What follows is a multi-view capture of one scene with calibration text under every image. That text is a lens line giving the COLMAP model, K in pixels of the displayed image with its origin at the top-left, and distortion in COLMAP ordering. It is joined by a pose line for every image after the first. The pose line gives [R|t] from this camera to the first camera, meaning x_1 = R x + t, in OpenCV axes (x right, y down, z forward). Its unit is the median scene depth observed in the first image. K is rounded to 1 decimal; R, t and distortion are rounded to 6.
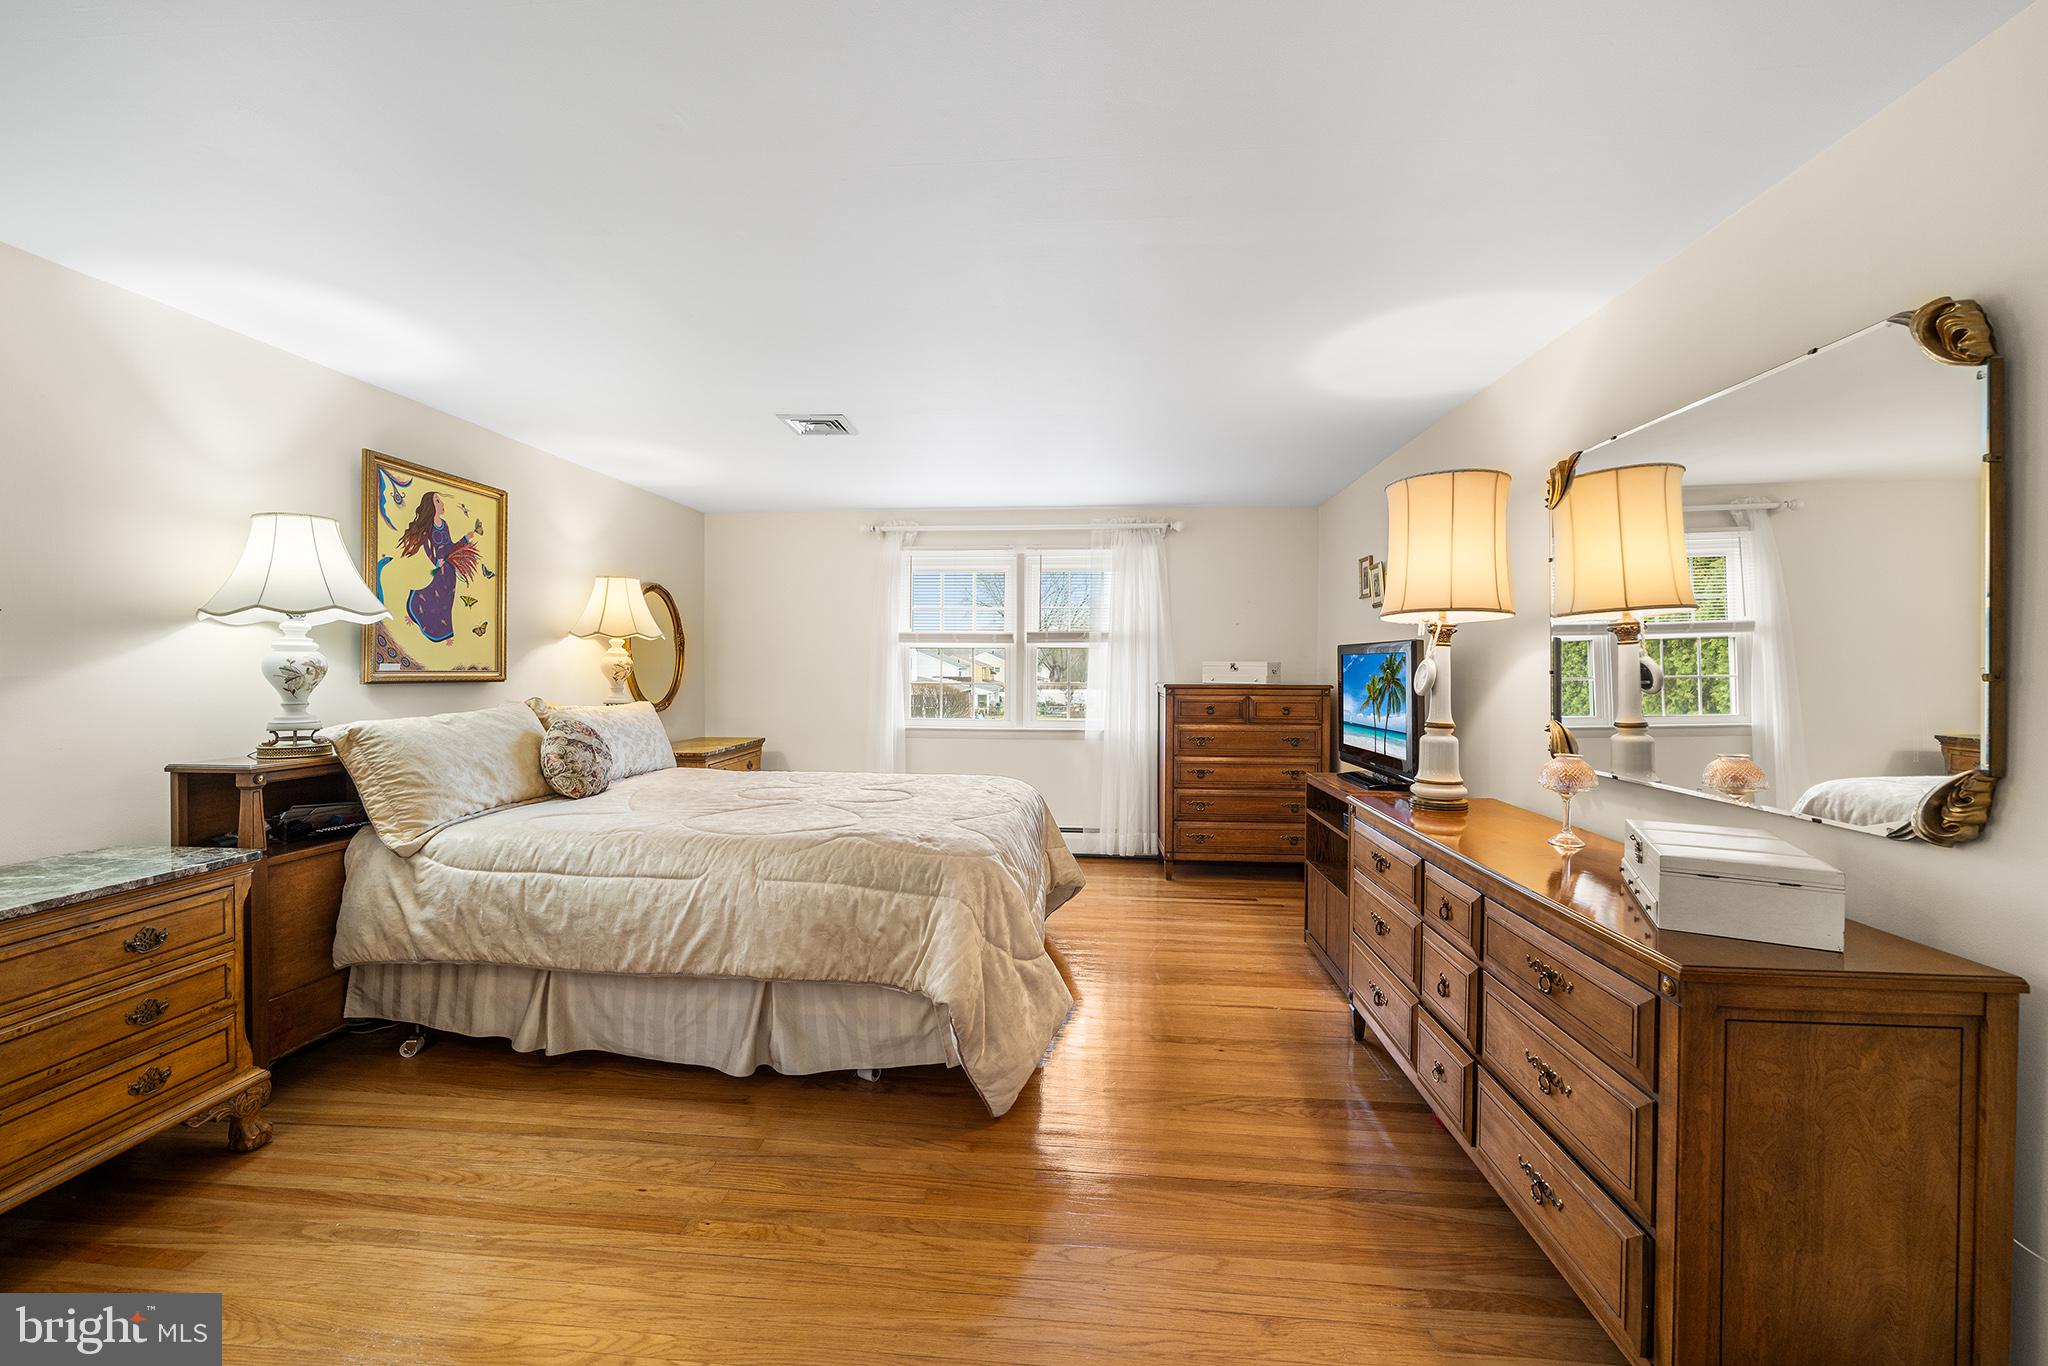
lens RADIAL K [[808.9, 0, 1014.4], [0, 808.9, 684.6], [0, 0, 1]] dist [-0.002536, -0.000443]
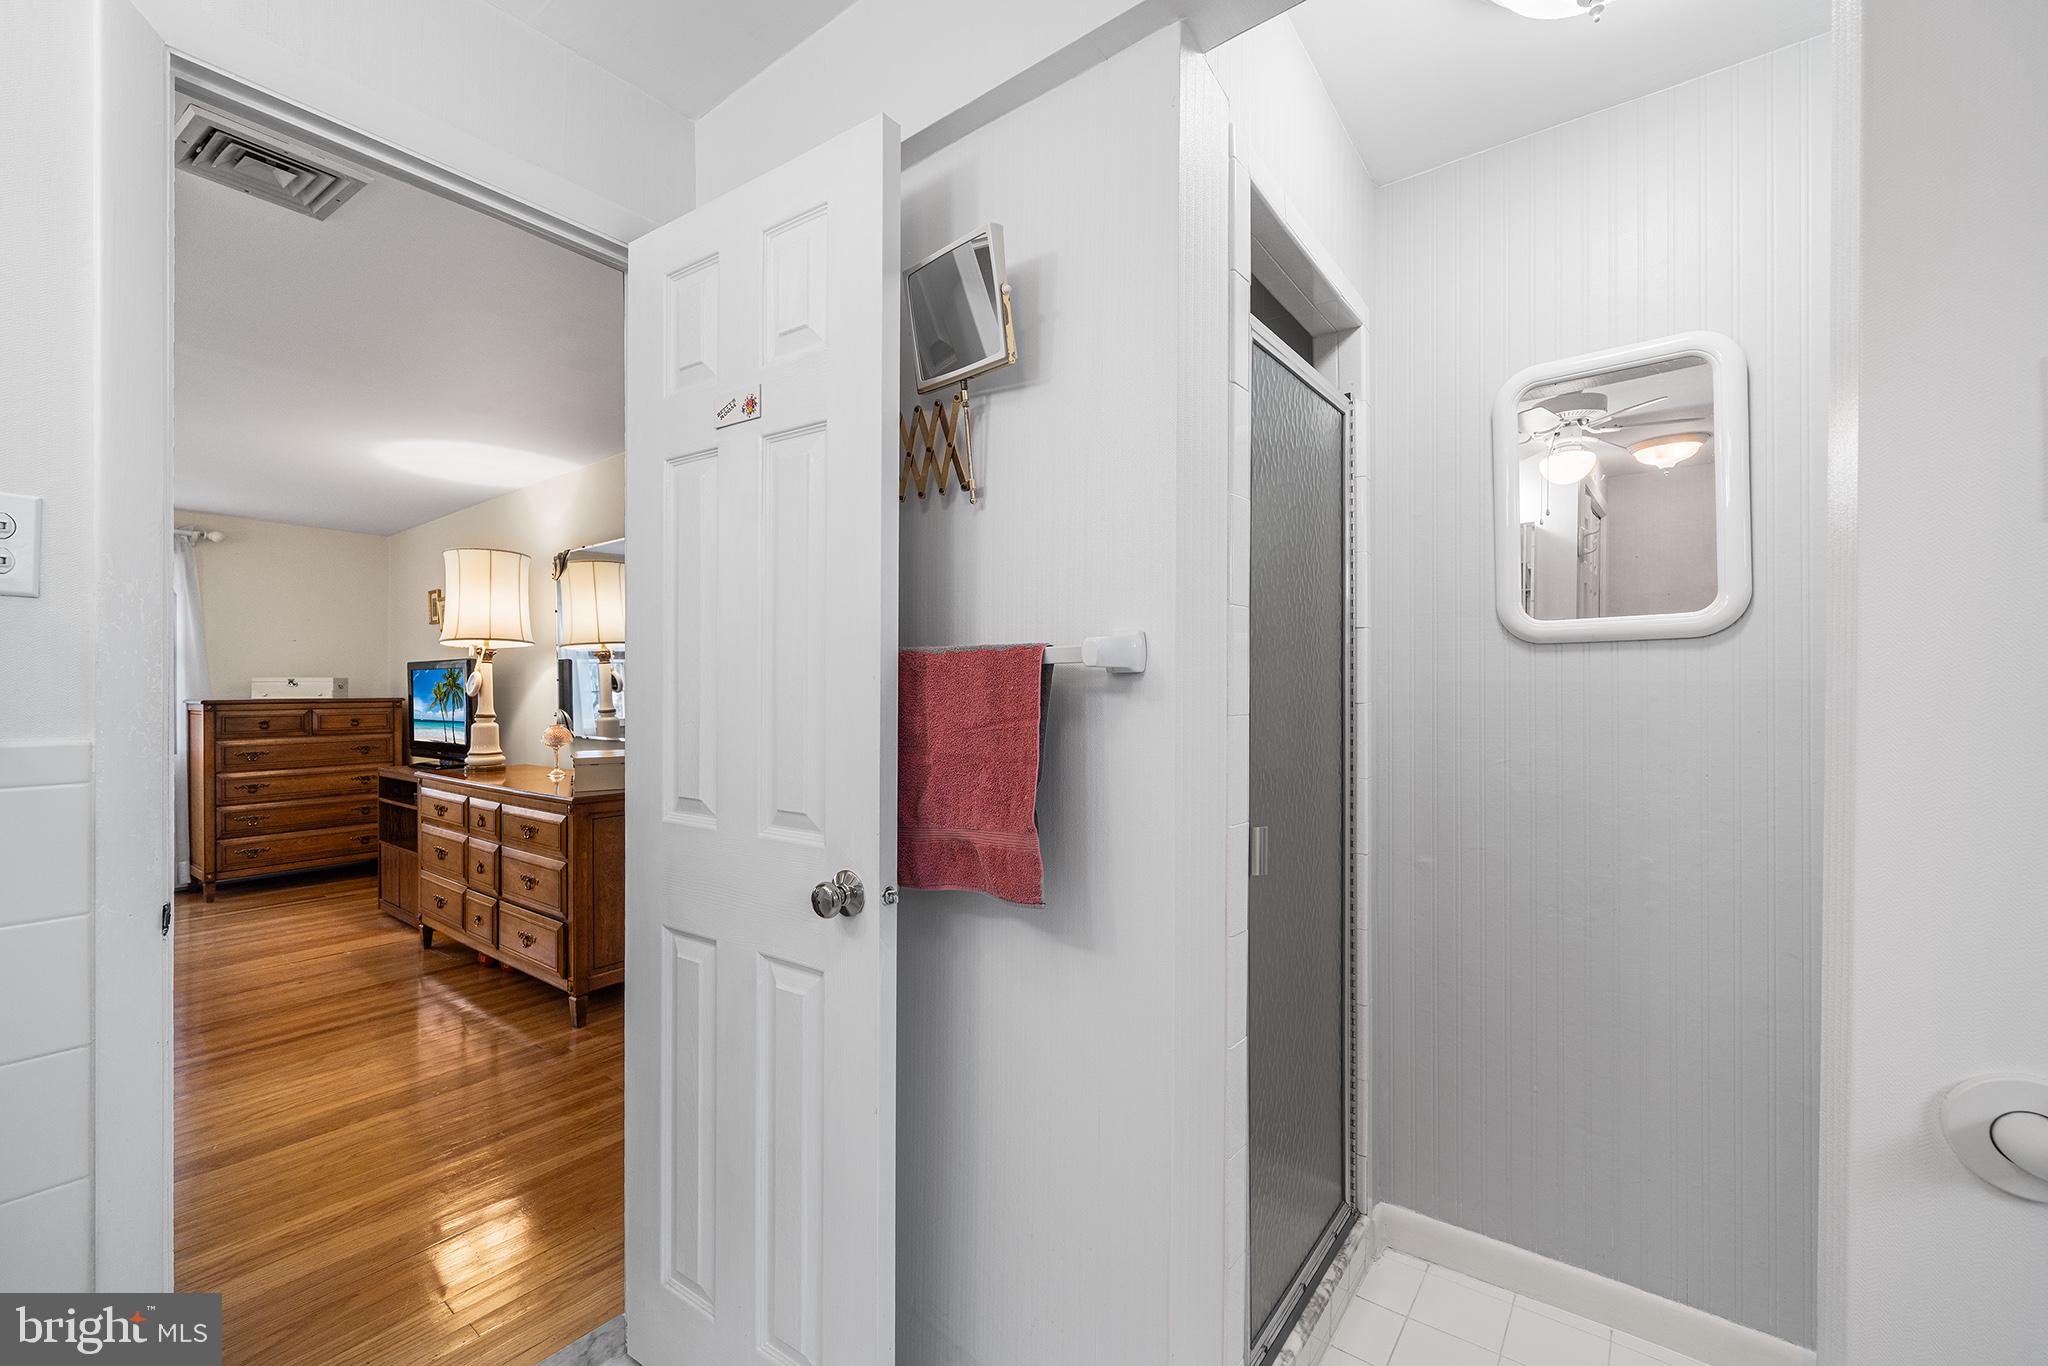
lens RADIAL K [[808.9, 0, 1014.4], [0, 808.9, 684.6], [0, 0, 1]] dist [-0.002536, -0.000443]
pose [[0.526021, -0.001878, 0.850470, -0.217256], [0.028035, 0.999492, -0.015133, 0.040740], [-0.850009, 0.031804, 0.525807, -0.587436]]
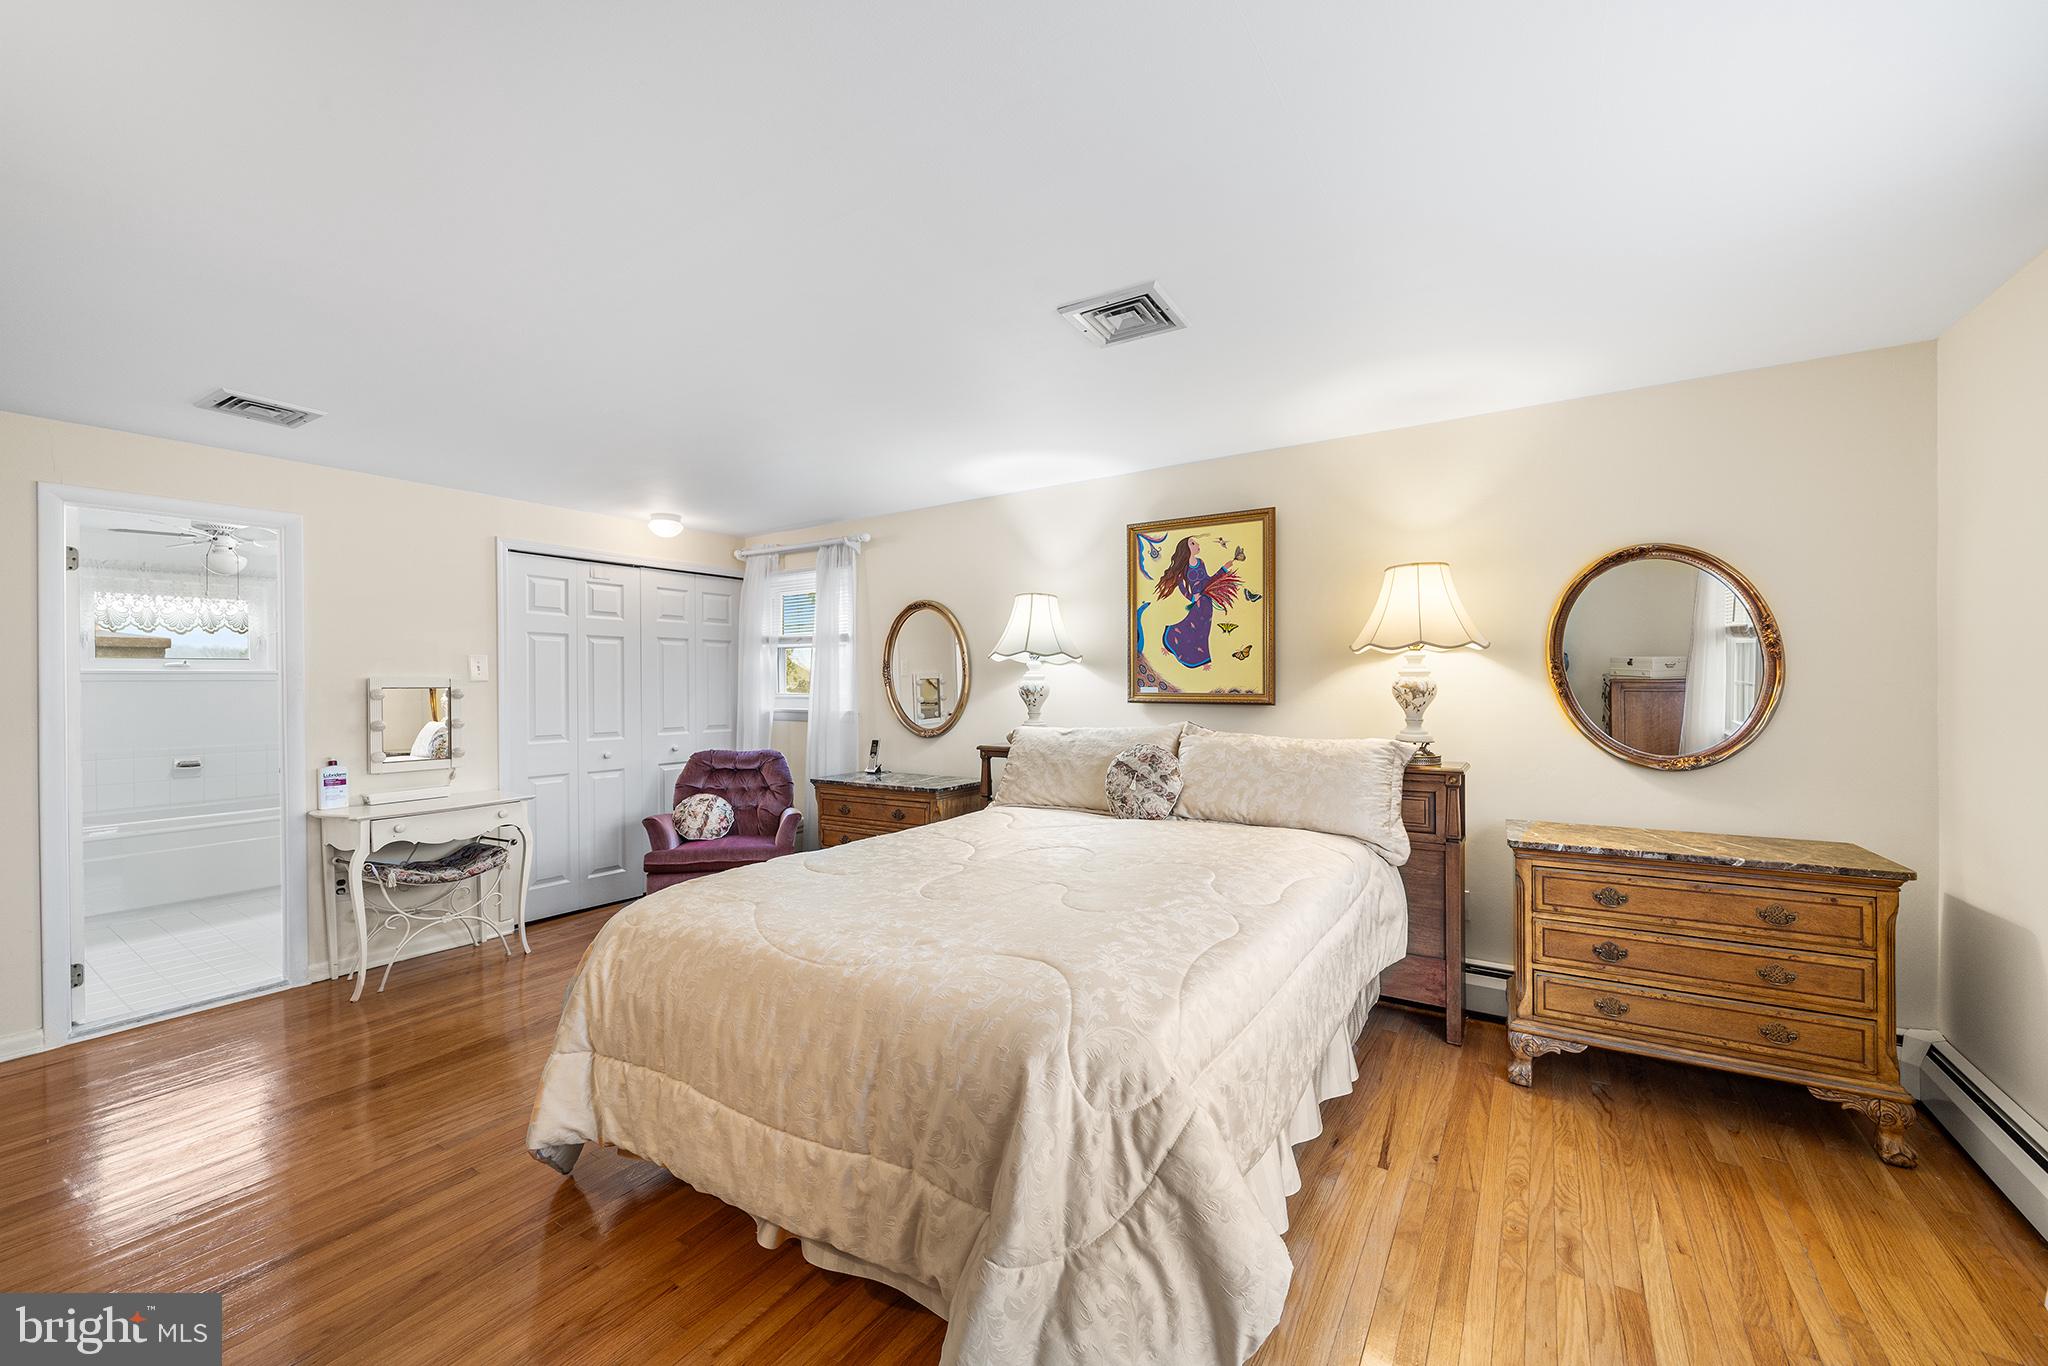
lens RADIAL K [[808.8, 0, 1027.7], [0, 808.8, 692.7], [0, 0, 1]] dist [-0.002013, -0.000185]
pose [[-0.459868, 0.001368, -0.887986, 0.396889], [-0.021538, 0.999687, 0.012694, -0.027075], [0.887726, 0.024963, -0.459695, 1.307844]]
